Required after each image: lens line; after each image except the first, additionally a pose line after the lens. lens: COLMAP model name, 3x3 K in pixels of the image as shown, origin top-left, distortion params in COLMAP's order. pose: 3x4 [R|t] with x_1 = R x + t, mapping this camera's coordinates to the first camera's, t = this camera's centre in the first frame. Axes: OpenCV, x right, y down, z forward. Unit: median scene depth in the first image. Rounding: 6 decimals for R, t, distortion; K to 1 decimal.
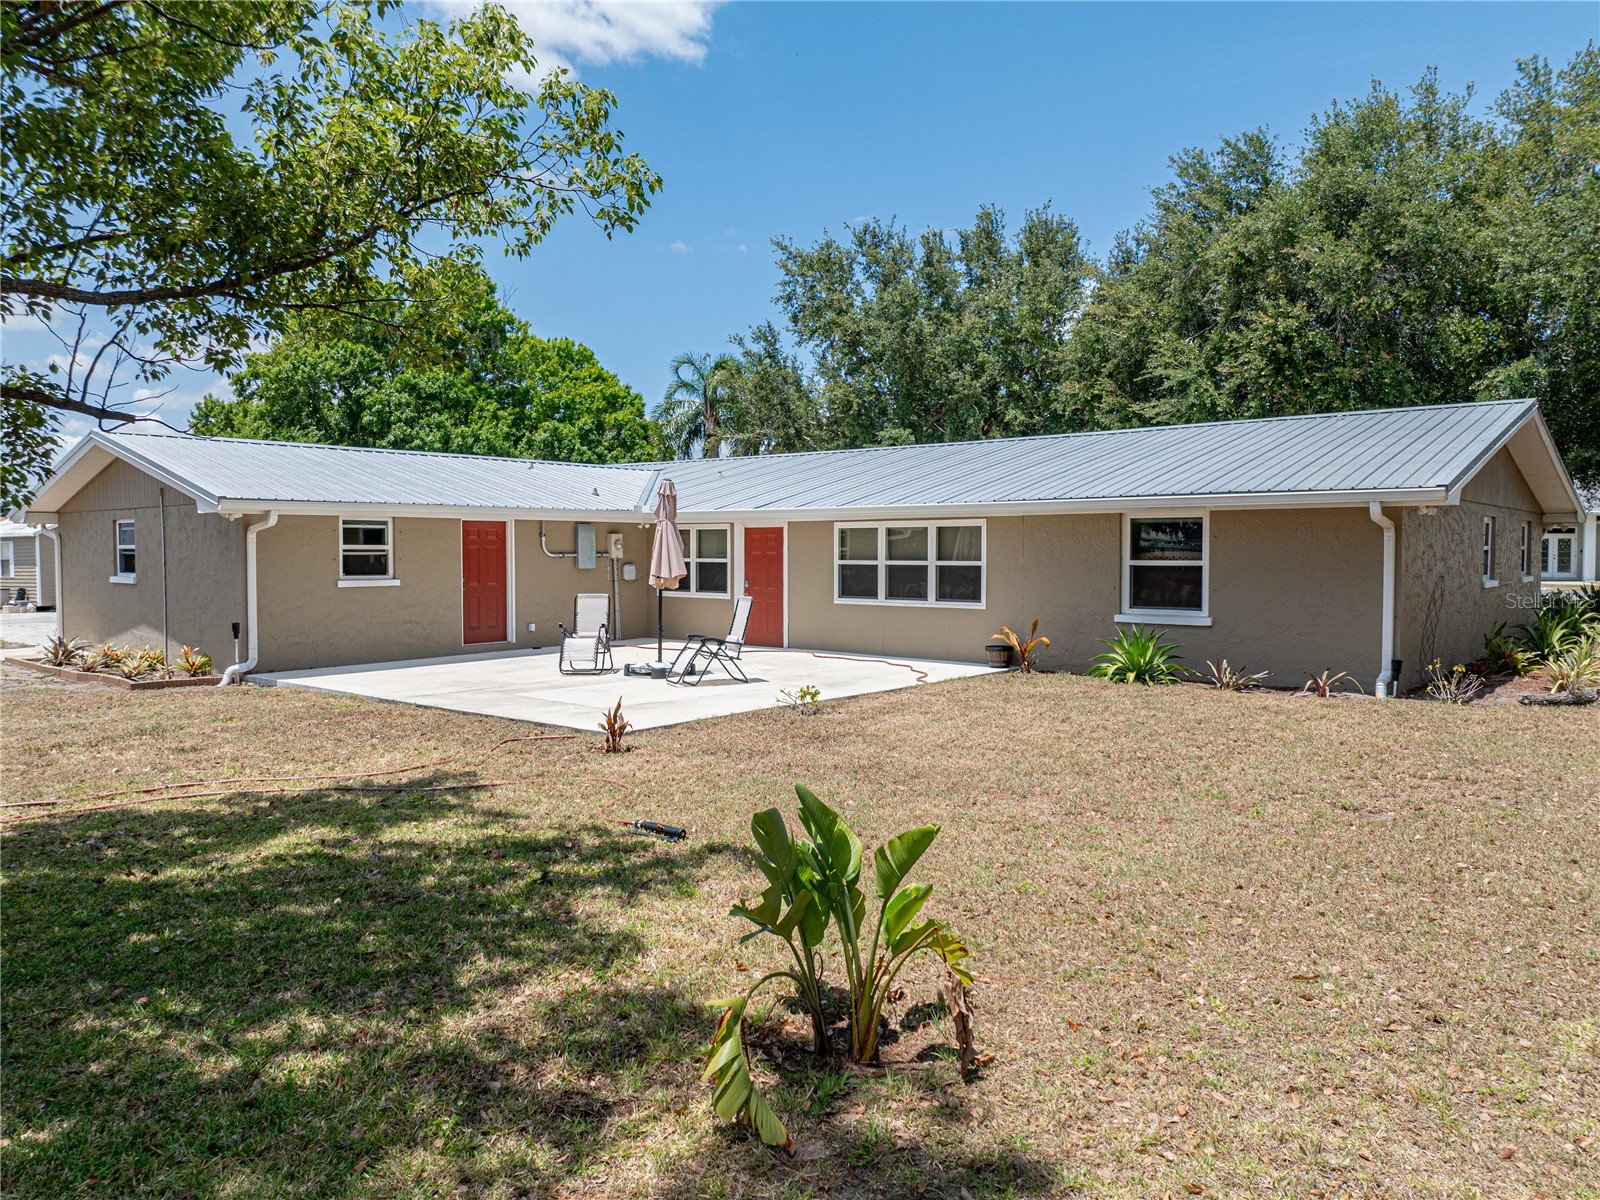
lens RADIAL K [[1172.5, 0, 770.0], [0, 1172.5, 600.7], [0, 0, 1]] dist [-0.052163, 0.021730]
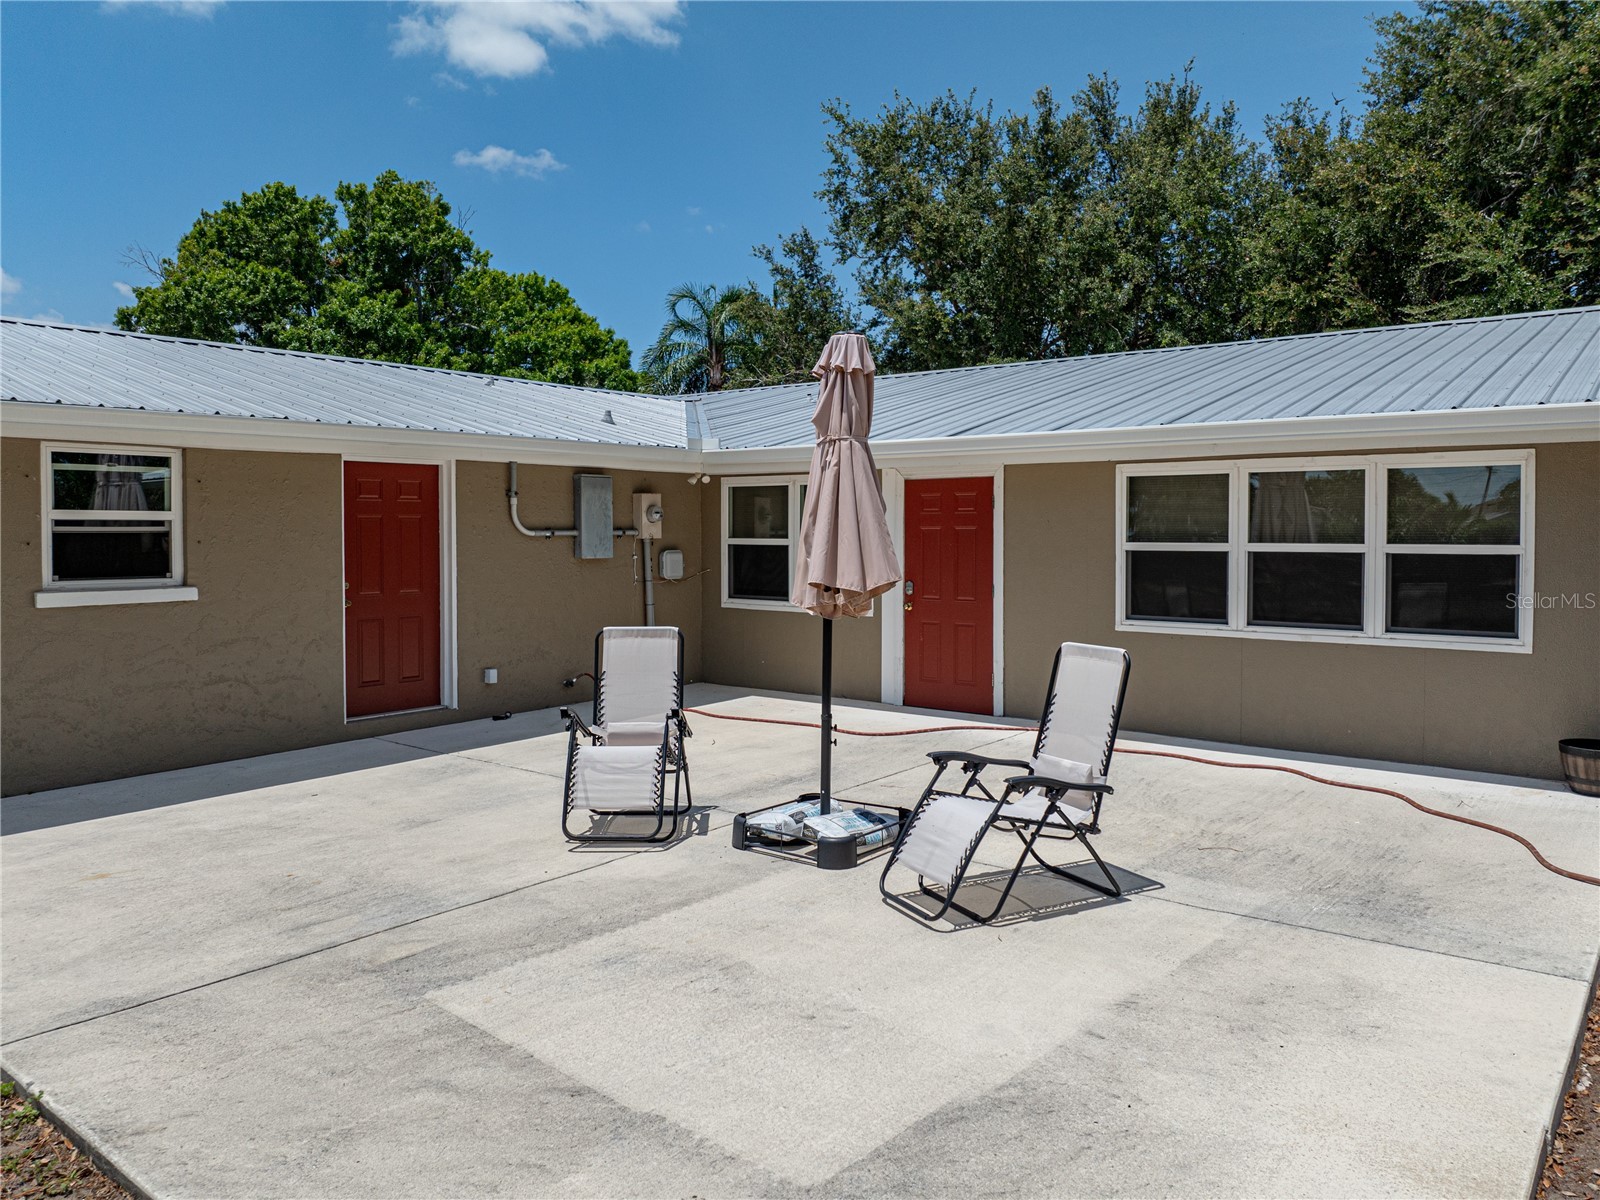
lens RADIAL K [[1172.5, 0, 792.9], [0, 1172.5, 555.4], [0, 0, 1]] dist [-0.052163, 0.021730]
pose [[0.998723, -0.002382, 0.050470, -0.095574], [0.003433, 0.999779, -0.020751, -0.017847], [-0.050409, 0.020898, 0.998510, 0.473245]]
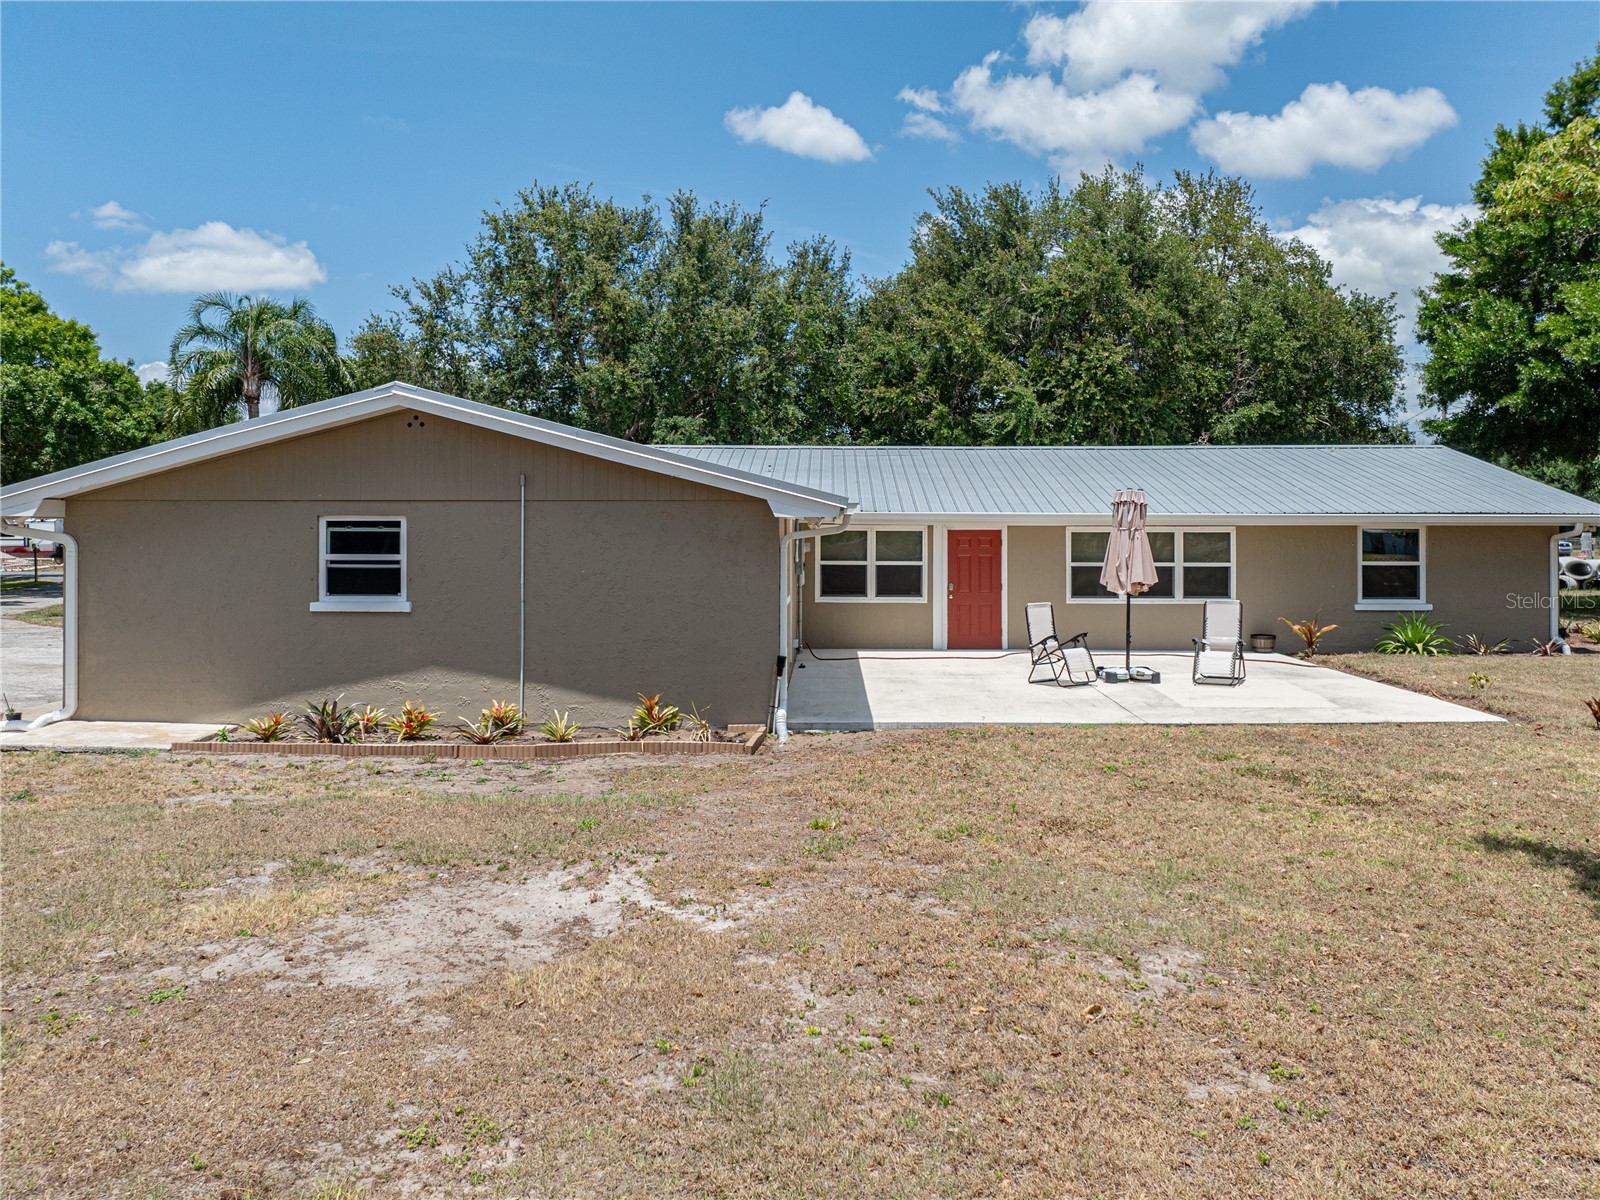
lens RADIAL K [[1265.0, 0, 798.0], [0, 1265.0, 532.5], [0, 0, 1]] dist [-0.027070, -0.007080]
pose [[0.766709, 0.000970, 0.641994, -0.792703], [0.025761, 0.999147, -0.032276, -0.028616], [-0.641478, 0.041285, 0.766030, 0.249942]]
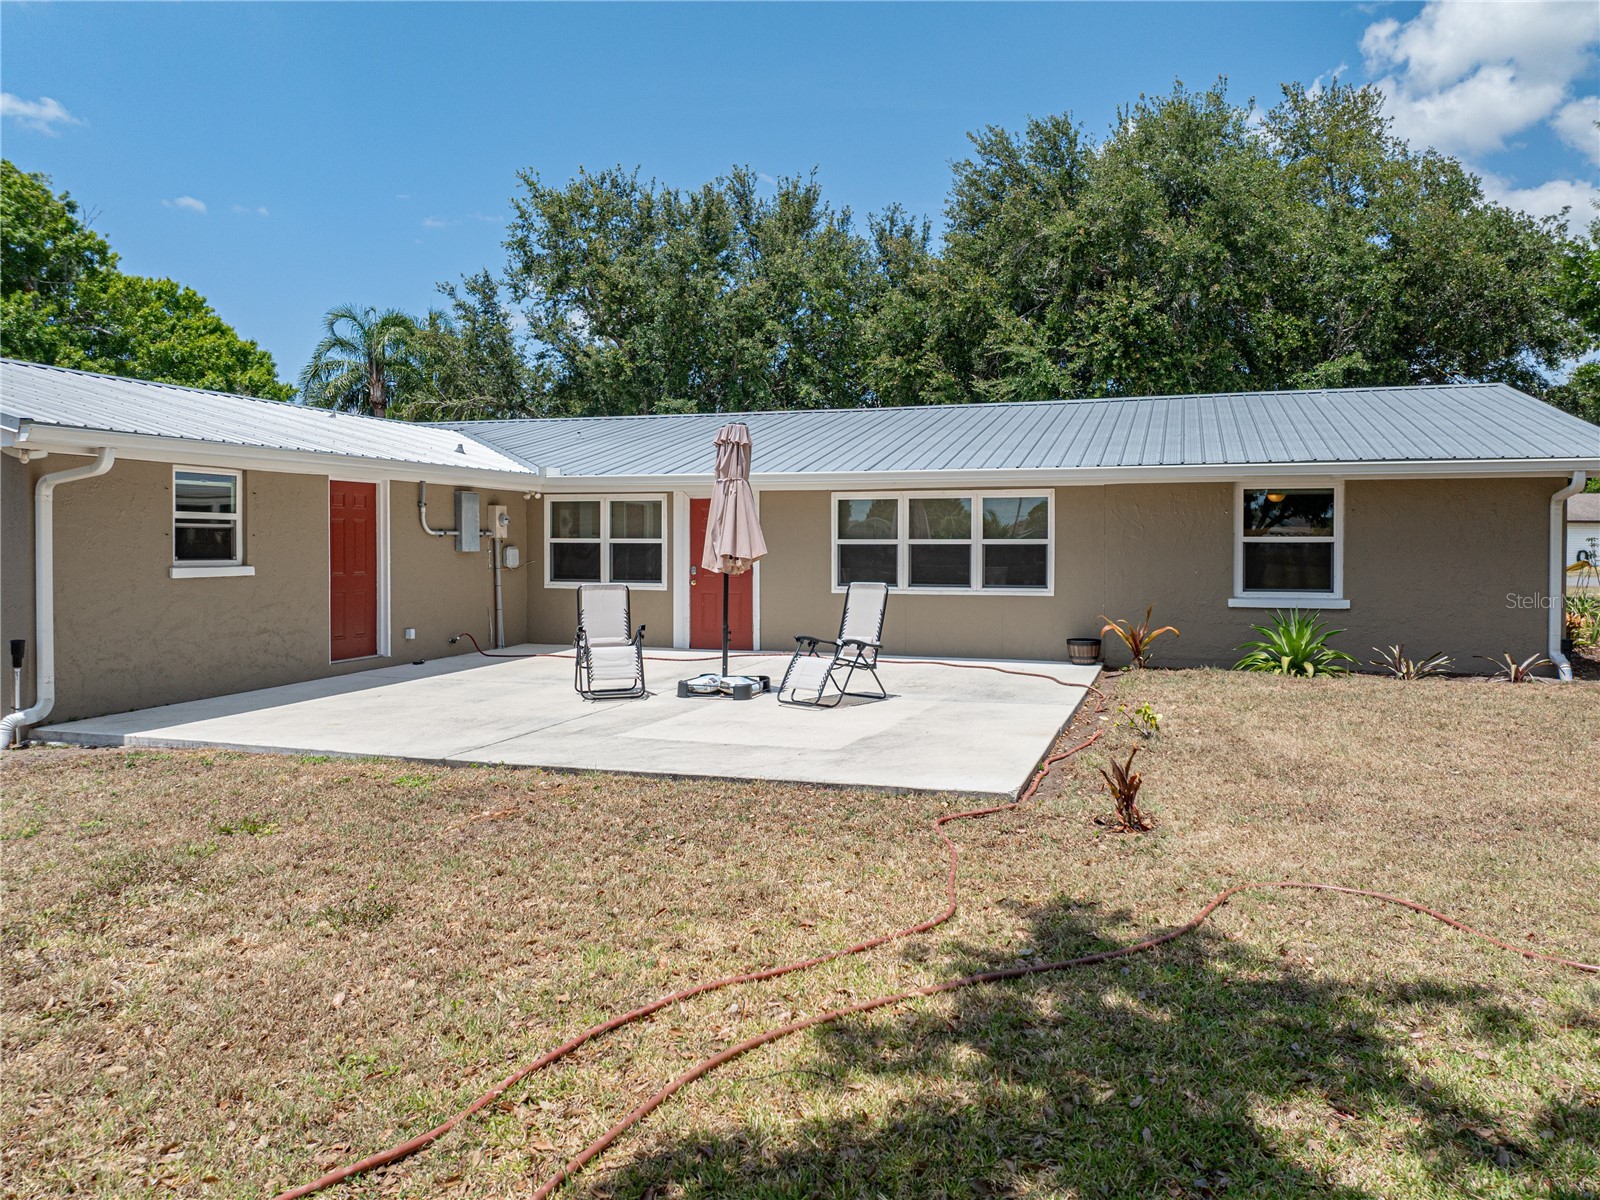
lens RADIAL K [[1172.5, 0, 809.9], [0, 1172.5, 572.8], [0, 0, 1]] dist [-0.052163, 0.021730]
pose [[0.914589, -0.008618, 0.404293, -0.259651], [0.016241, 0.999749, -0.015430, 0.000528], [-0.404058, 0.020678, 0.914500, 0.244898]]
